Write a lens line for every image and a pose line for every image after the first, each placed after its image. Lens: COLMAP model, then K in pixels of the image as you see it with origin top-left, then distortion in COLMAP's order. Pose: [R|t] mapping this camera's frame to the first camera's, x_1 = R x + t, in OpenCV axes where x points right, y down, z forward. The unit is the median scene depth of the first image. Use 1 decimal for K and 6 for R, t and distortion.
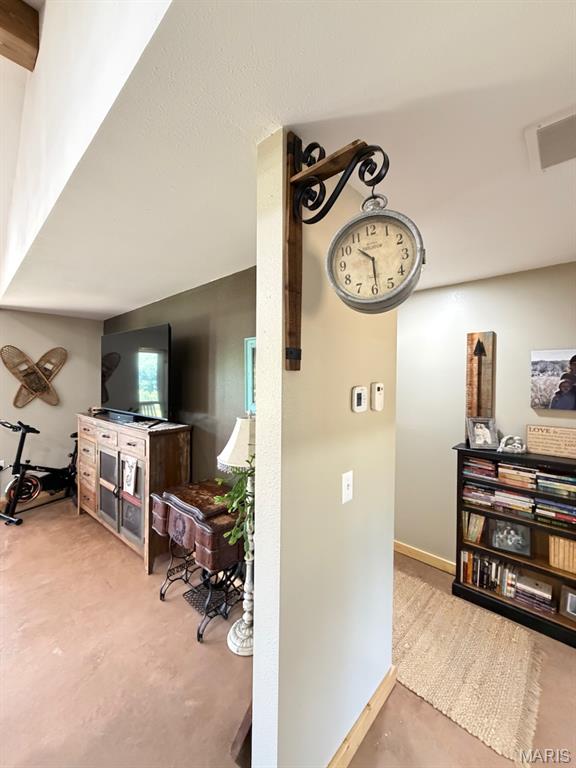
lens RADIAL K [[306.8, 0, 287.5], [0, 306.8, 379.8], [0, 0, 1]] dist [-0.001047, 0.000124]
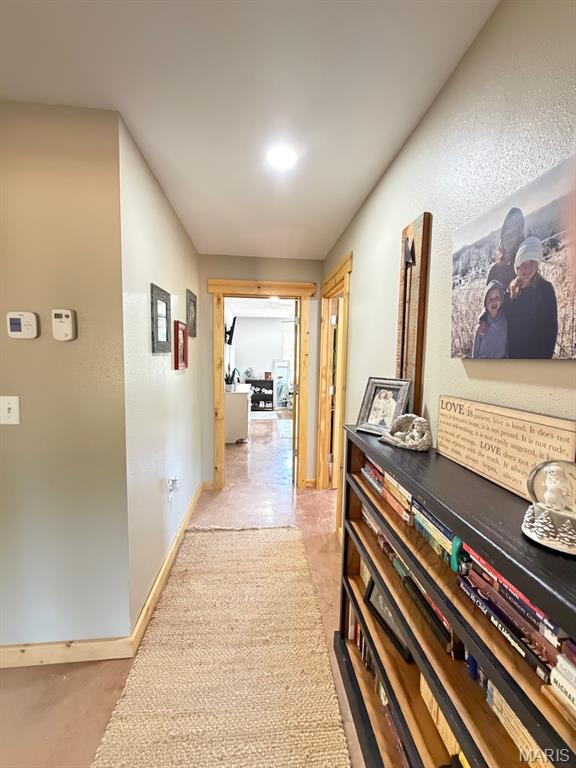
lens RADIAL K [[306.8, 0, 287.7], [0, 306.8, 379.1], [0, 0, 1]] dist [-0.001047, 0.000124]
pose [[0.748678, 0.050844, -0.660981, 0.944677], [-0.015744, 0.998137, 0.058947, 0.101801], [0.662747, -0.033726, 0.748084, 0.509616]]
